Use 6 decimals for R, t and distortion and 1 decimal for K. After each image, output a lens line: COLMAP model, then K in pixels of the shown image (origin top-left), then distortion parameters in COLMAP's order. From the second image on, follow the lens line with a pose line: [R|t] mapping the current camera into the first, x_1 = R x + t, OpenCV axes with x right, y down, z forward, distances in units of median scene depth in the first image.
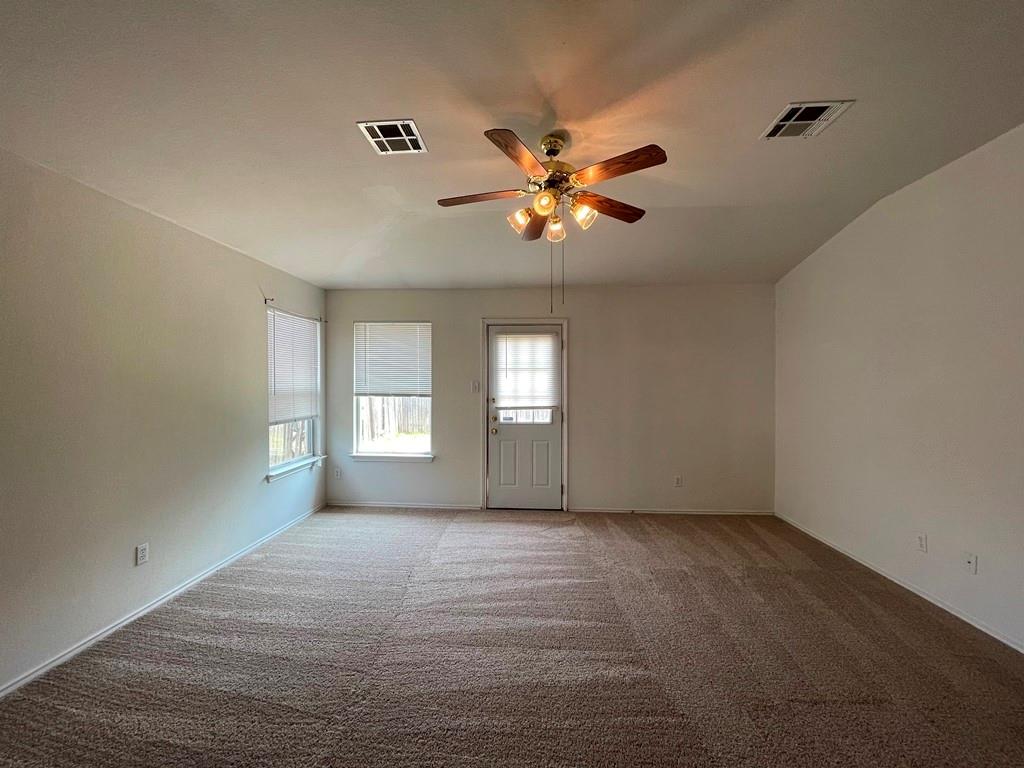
lens RADIAL K [[417.0, 0, 511.7], [0, 417.0, 383.5], [0, 0, 1]] dist [0.000891, -0.001069]
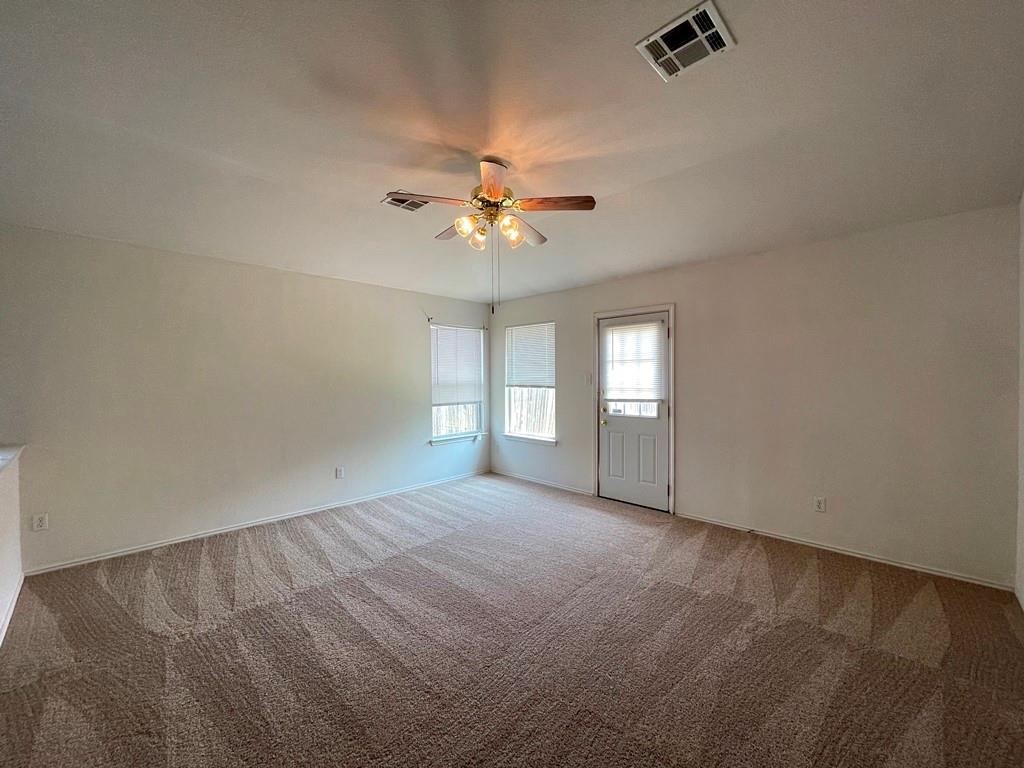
lens RADIAL K [[417.0, 0, 512.4], [0, 417.0, 384.2], [0, 0, 1]] dist [0.000891, -0.001069]
pose [[0.754217, 0.004478, -0.656610, 0.464836], [0.005503, 0.999899, 0.013140, 0.005996], [0.656603, -0.013524, 0.754115, 0.079876]]
